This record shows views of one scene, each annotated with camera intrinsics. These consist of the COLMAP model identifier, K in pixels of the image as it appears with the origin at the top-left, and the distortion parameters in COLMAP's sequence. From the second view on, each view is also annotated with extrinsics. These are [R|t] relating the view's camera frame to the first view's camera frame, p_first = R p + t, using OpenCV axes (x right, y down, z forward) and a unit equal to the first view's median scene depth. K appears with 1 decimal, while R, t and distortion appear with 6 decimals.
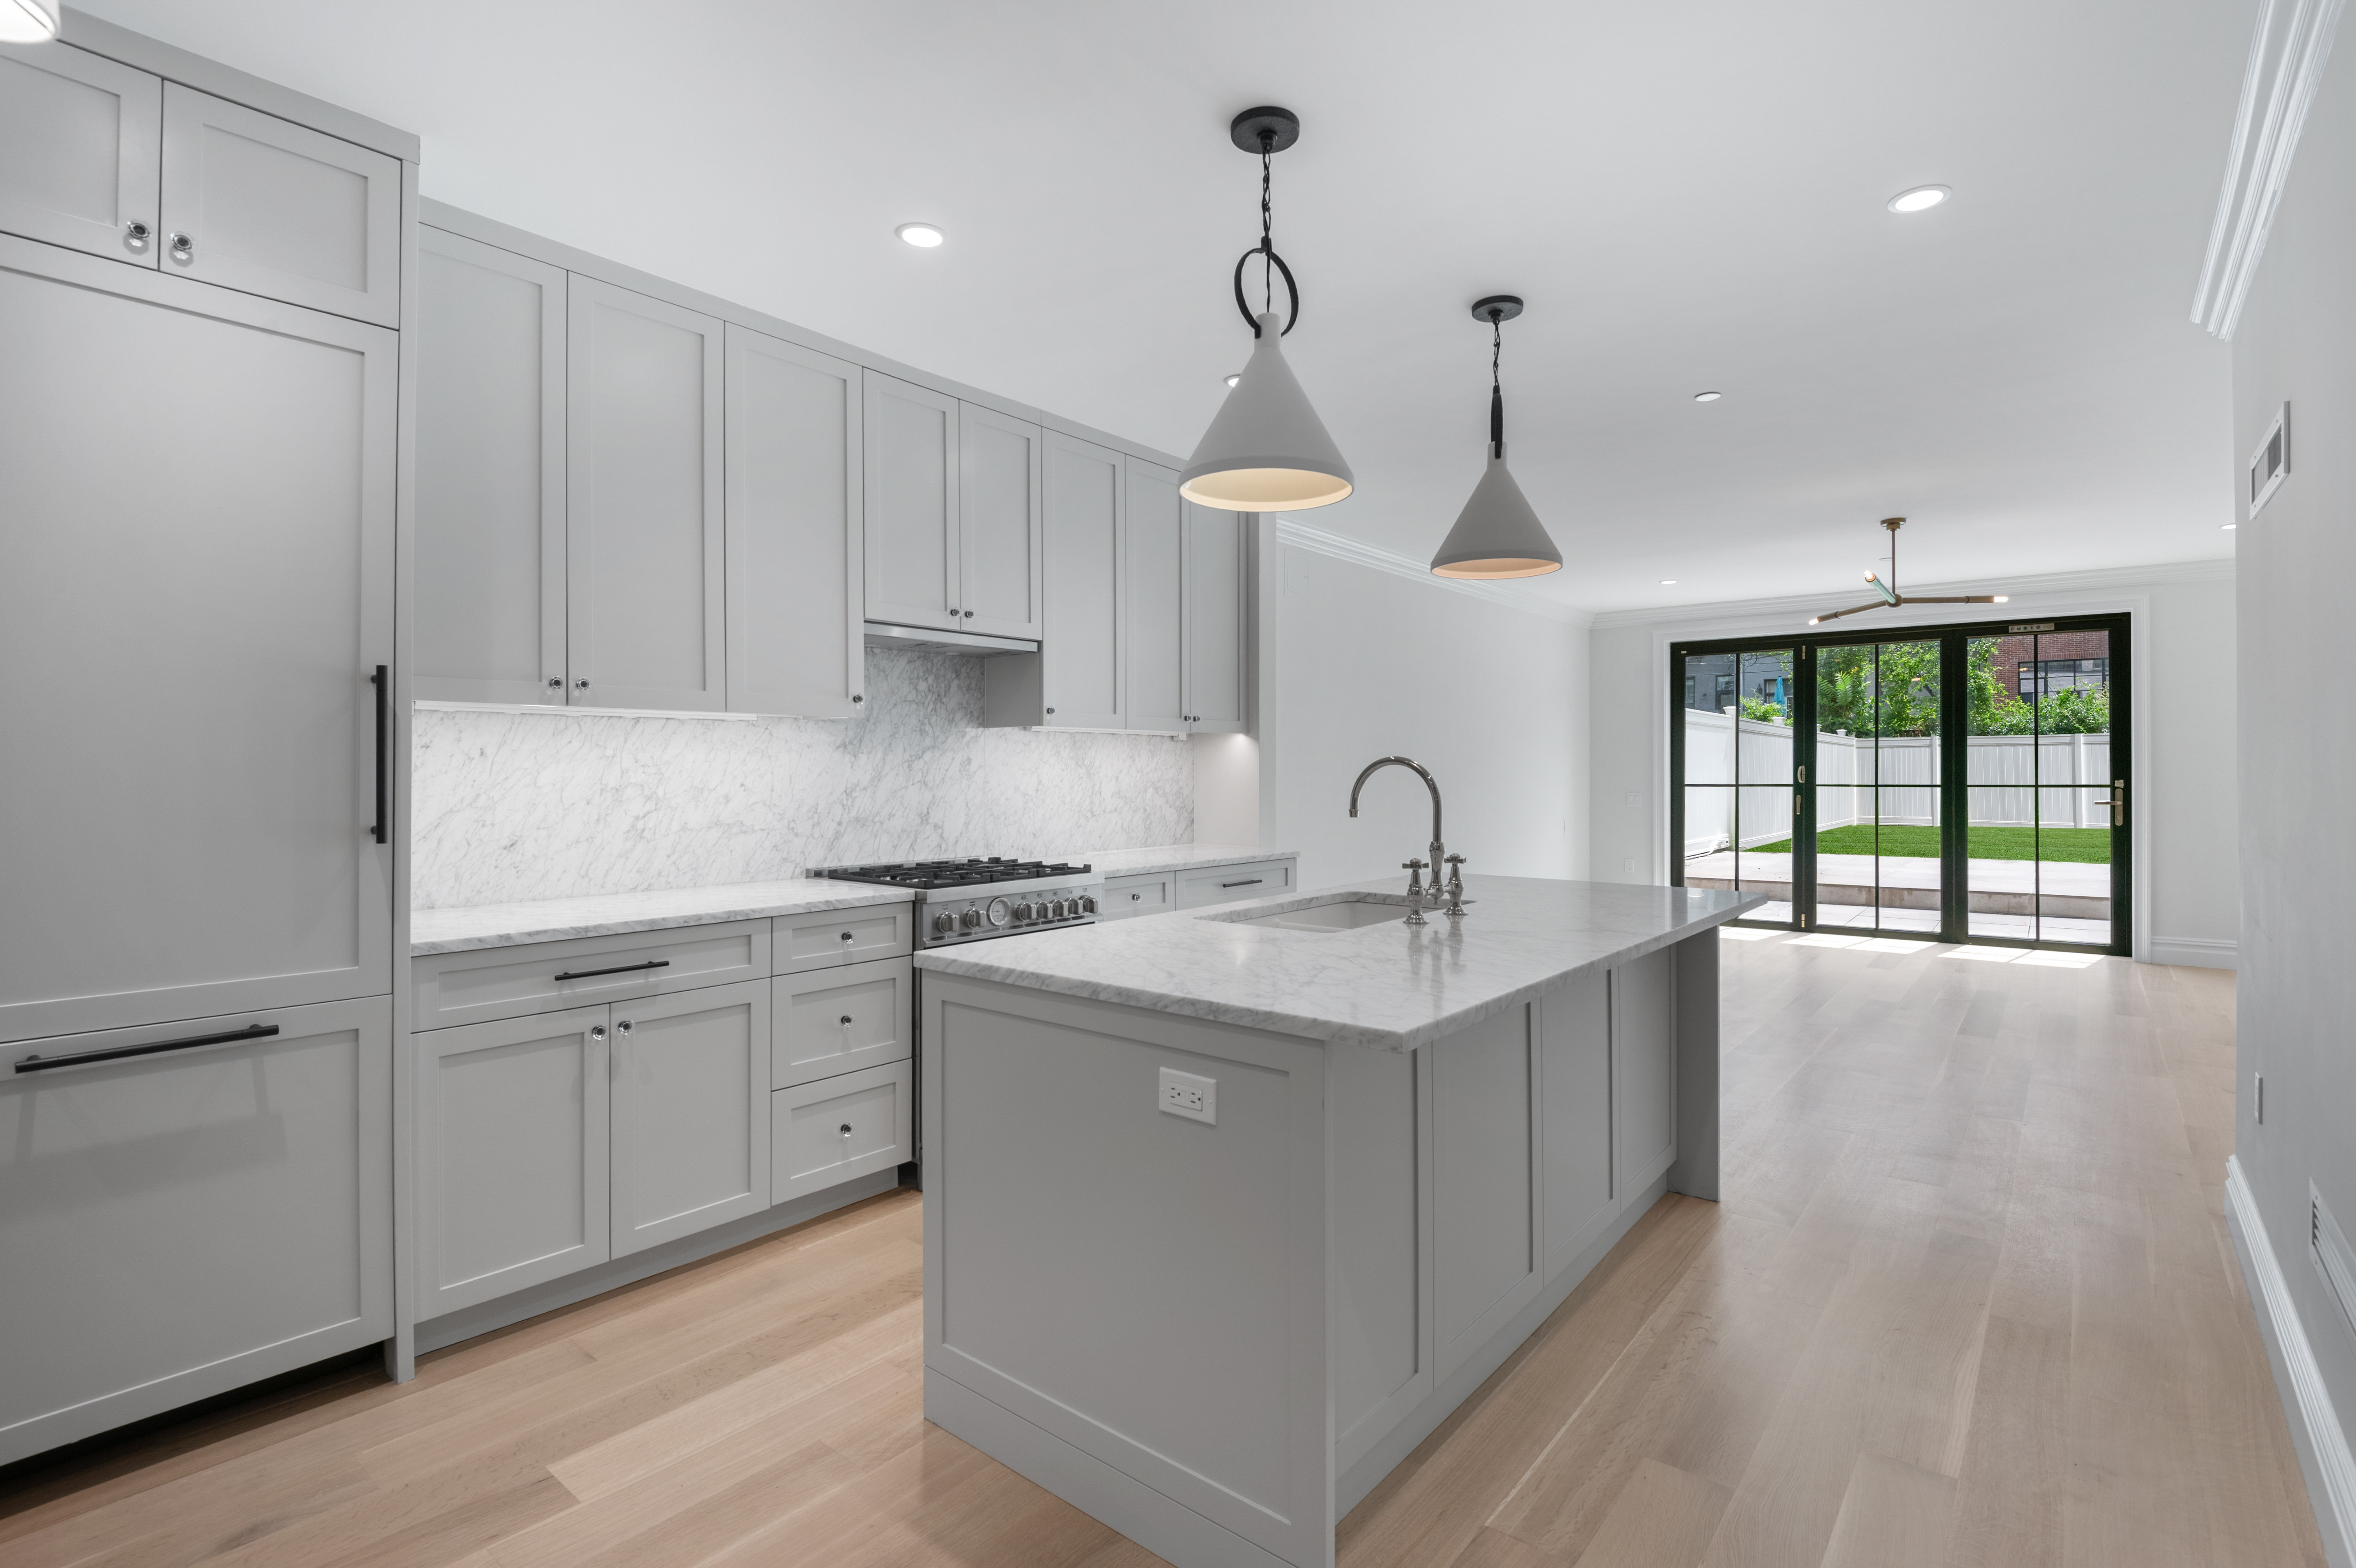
lens RADIAL K [[1101.3, 0, 1189.9], [0, 1101.3, 776.3], [0, 0, 1]] dist [-0.009570, -0.000817]
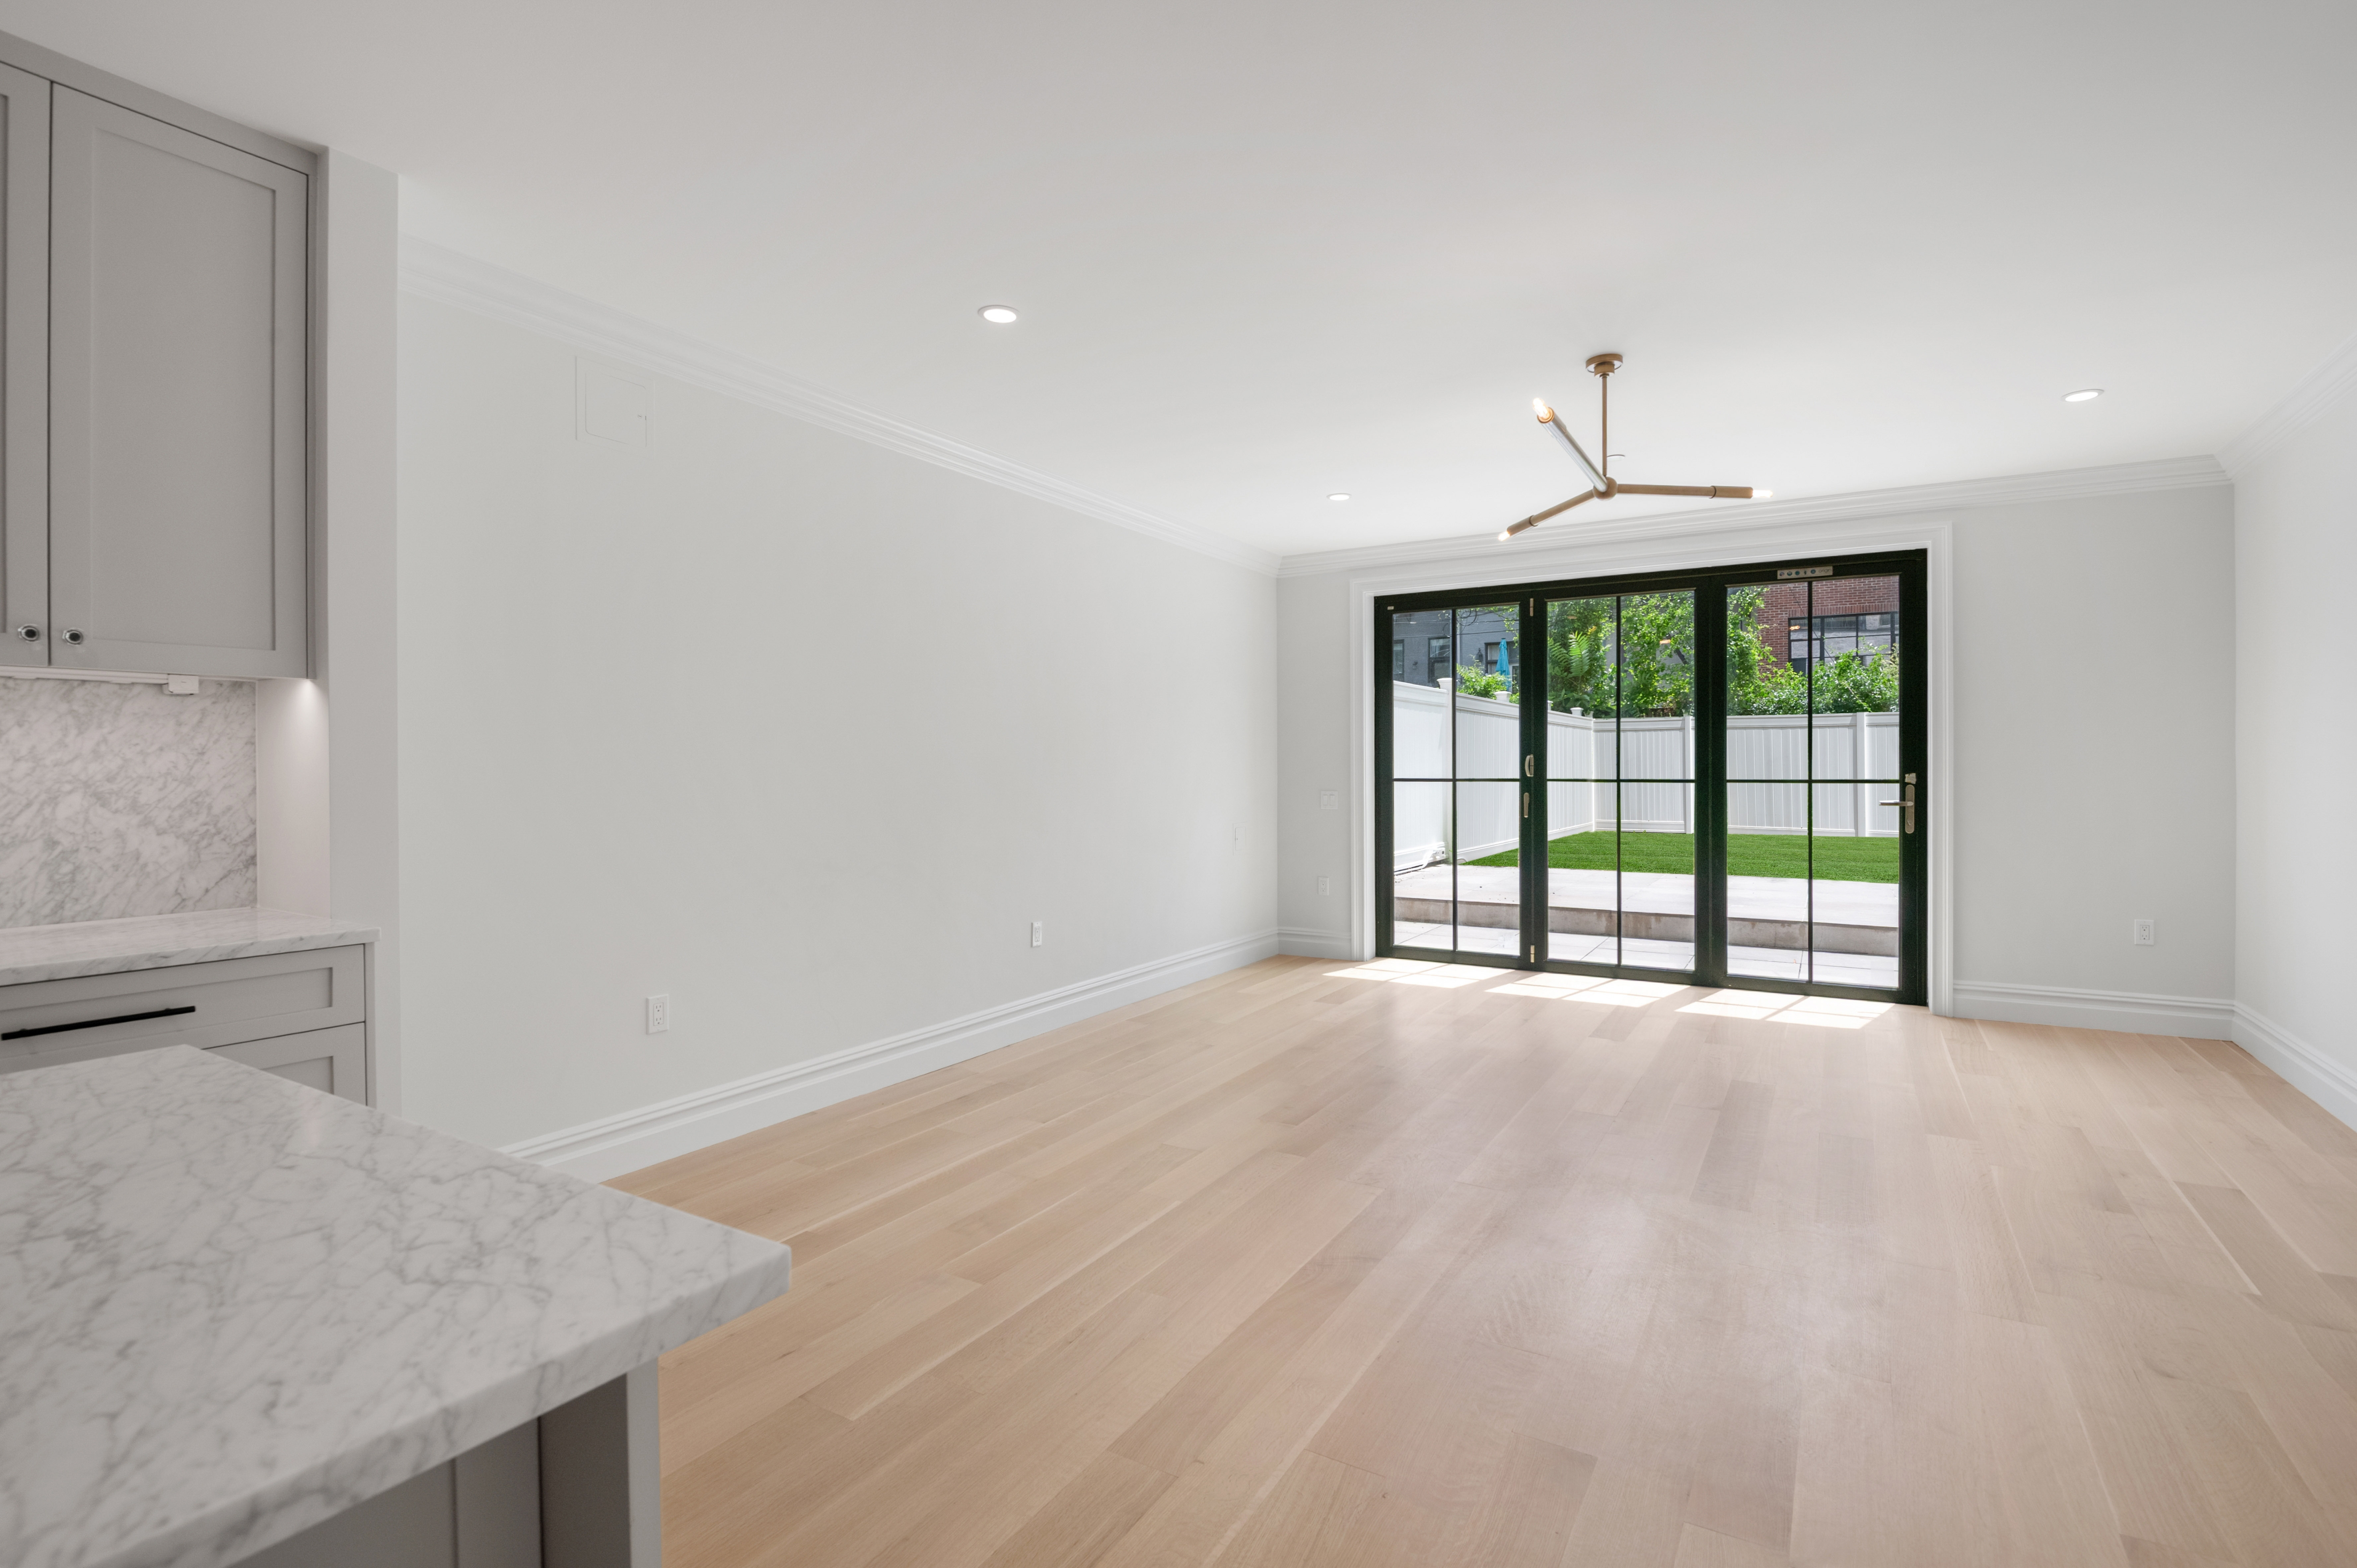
lens RADIAL K [[1101.8, 0, 1164.6], [0, 1101.8, 773.7], [0, 0, 1]] dist [-0.009570, -0.000817]
pose [[0.991376, -0.000516, 0.131048, 0.239532], [-0.000241, 0.999983, 0.005762, -0.000654], [-0.131049, -0.005744, 0.991359, 0.316645]]
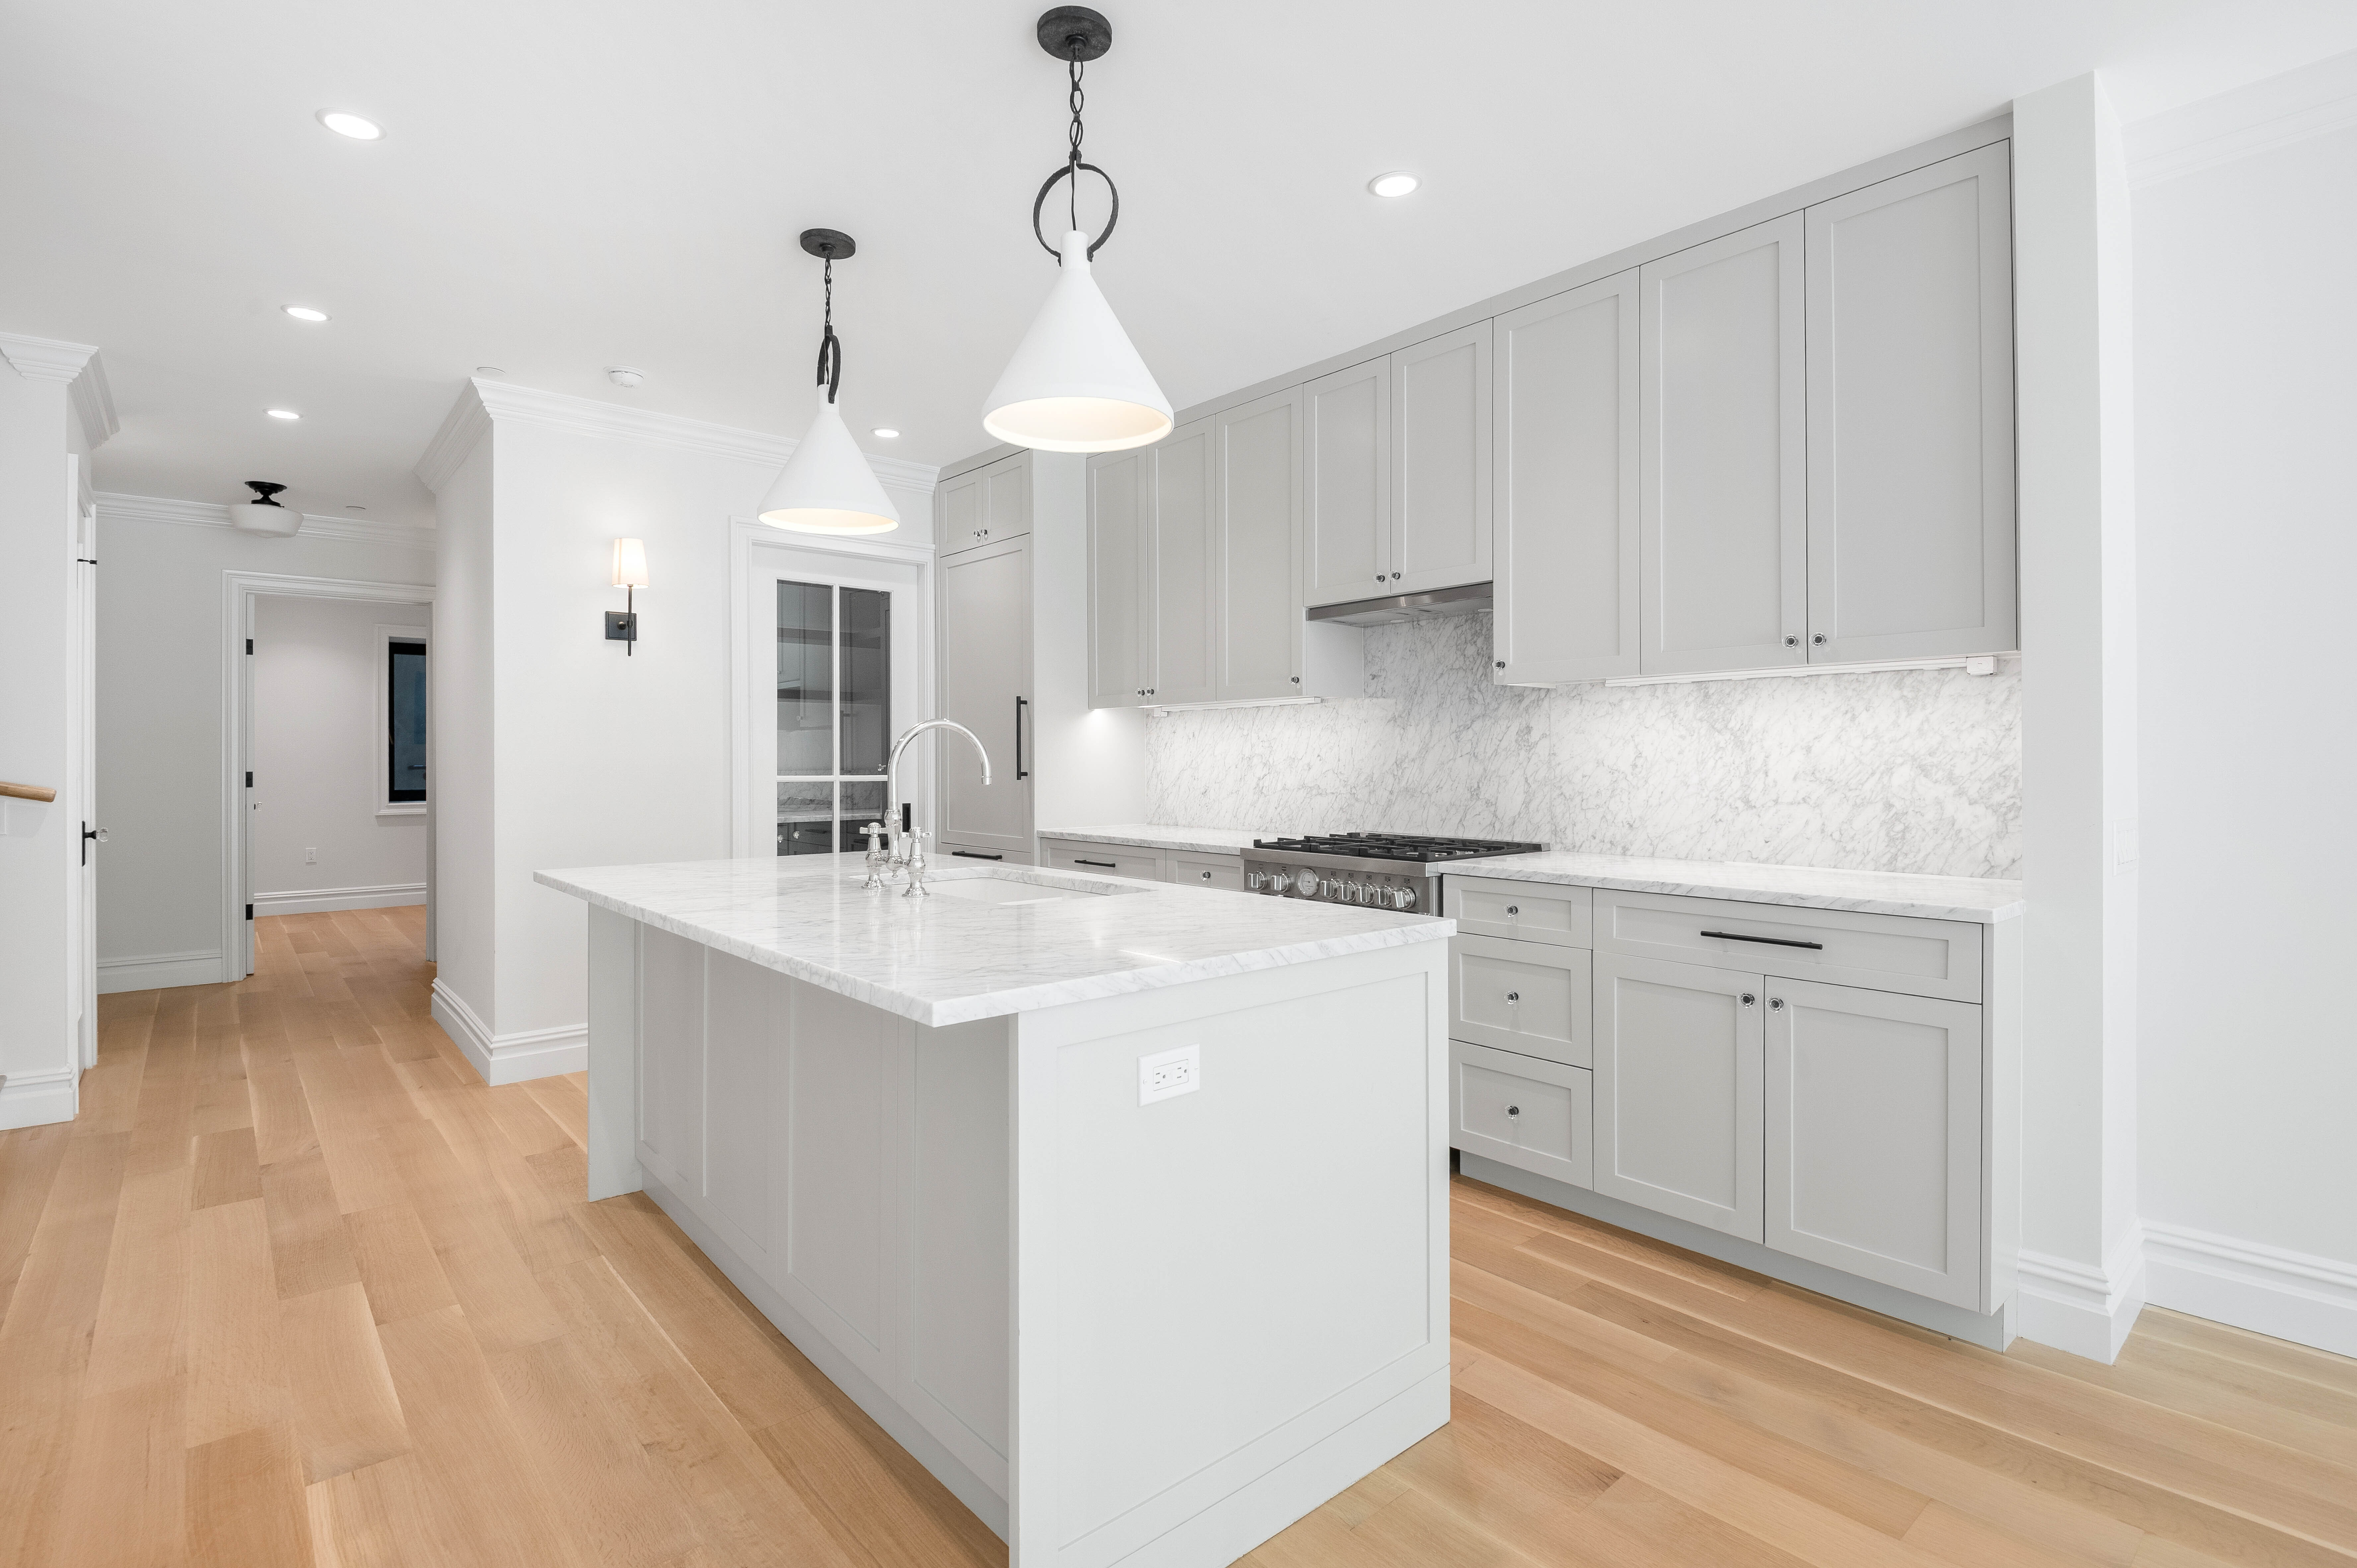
lens RADIAL K [[1101.8, 0, 1145.6], [0, 1101.8, 755.4], [0, 0, 1]] dist [-0.009570, -0.000817]
pose [[-0.177367, 0.018104, -0.983978, 0.383512], [0.016768, 0.999741, 0.015372, -0.006530], [0.984002, -0.013773, -0.177624, 0.475105]]
